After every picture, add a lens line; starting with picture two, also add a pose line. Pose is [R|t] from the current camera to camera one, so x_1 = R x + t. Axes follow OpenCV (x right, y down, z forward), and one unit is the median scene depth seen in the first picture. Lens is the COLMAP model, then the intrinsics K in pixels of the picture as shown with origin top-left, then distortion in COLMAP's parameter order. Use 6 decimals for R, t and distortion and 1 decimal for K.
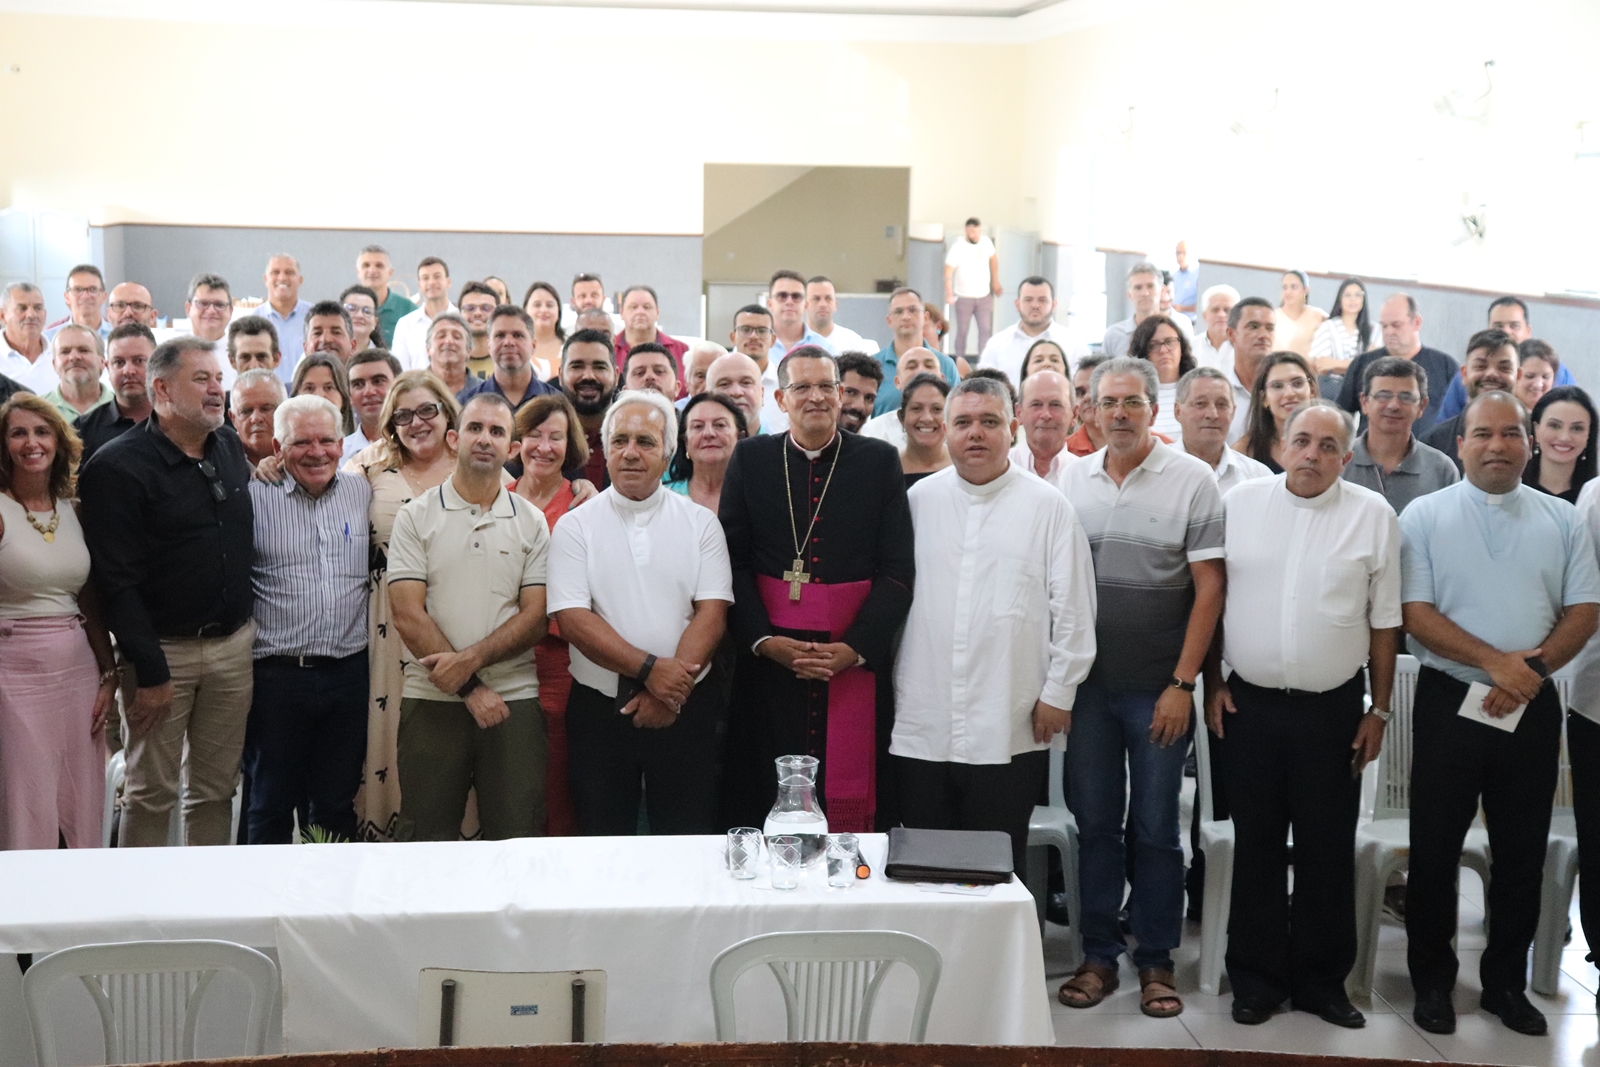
lens RADIAL K [[2680.1, 0, 793.8], [0, 2680.1, 549.5], [0, 0, 1]] dist [0.172382, 0.000000]
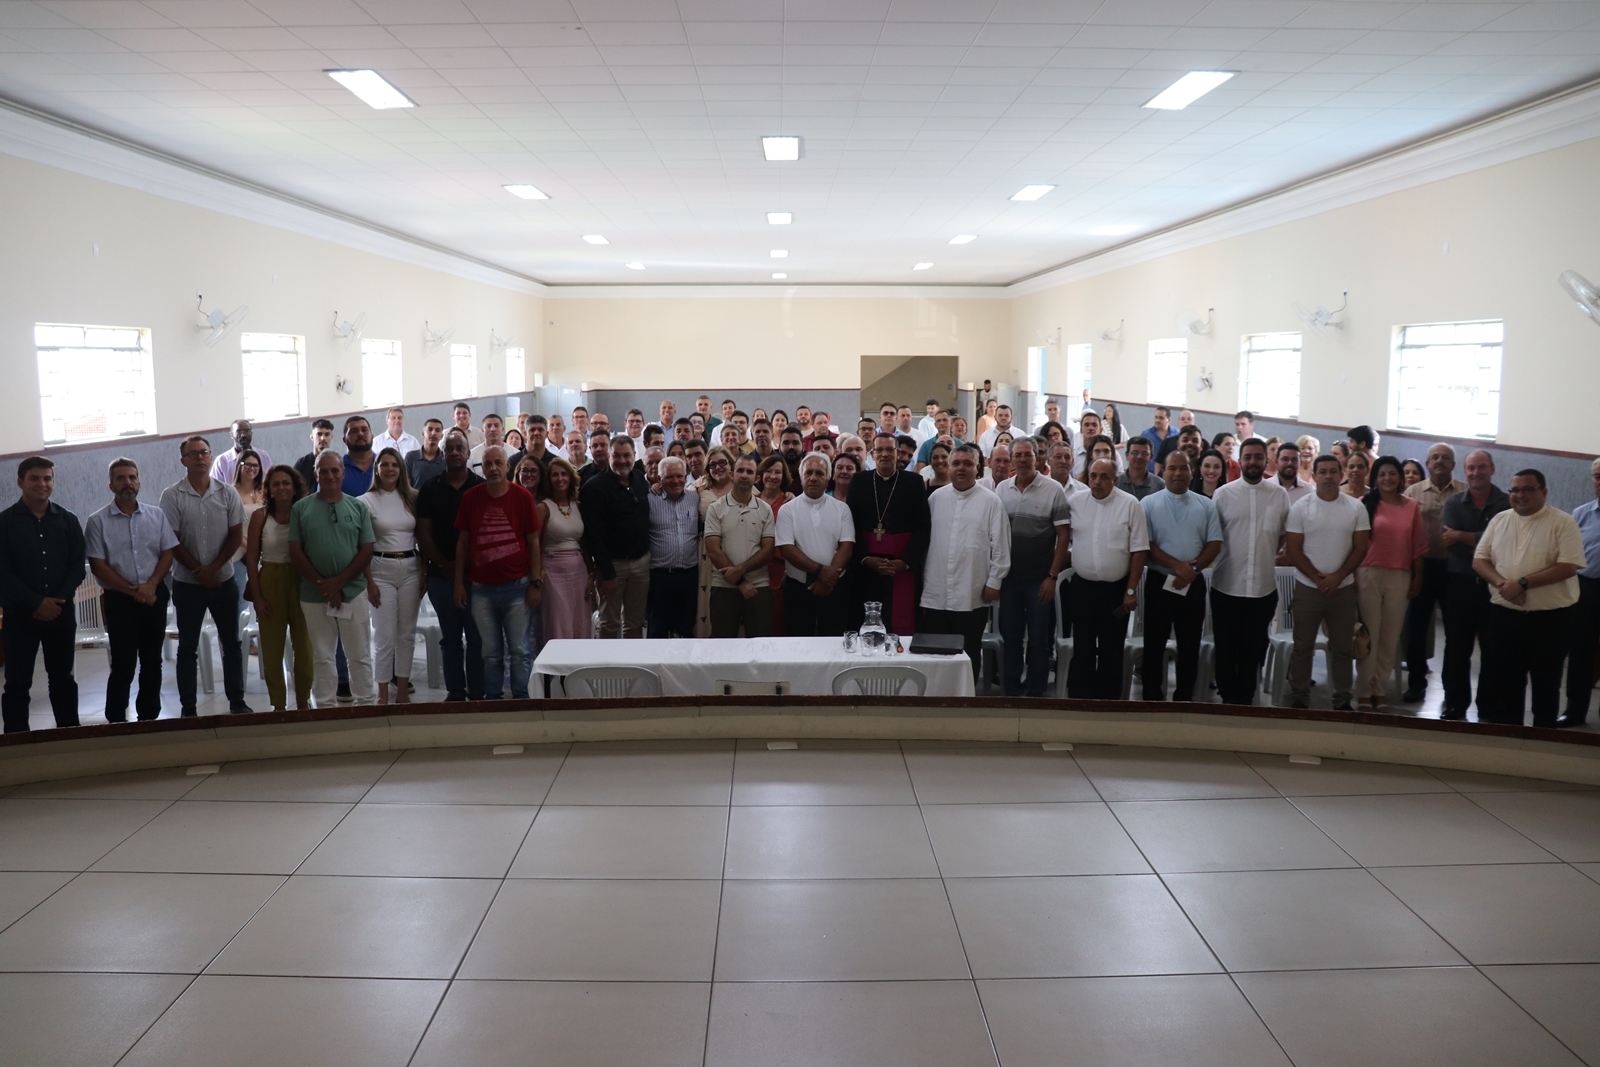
lens RADIAL K [[1358.6, 0, 808.2], [0, 1358.6, 539.5], [0, 0, 1]] dist [-0.142699, 0.102839]
pose [[0.996405, -0.004402, -0.084603, 0.038169], [0.003704, 0.999958, -0.008411, 0.025968], [0.084636, 0.008067, 0.996379, -0.172513]]
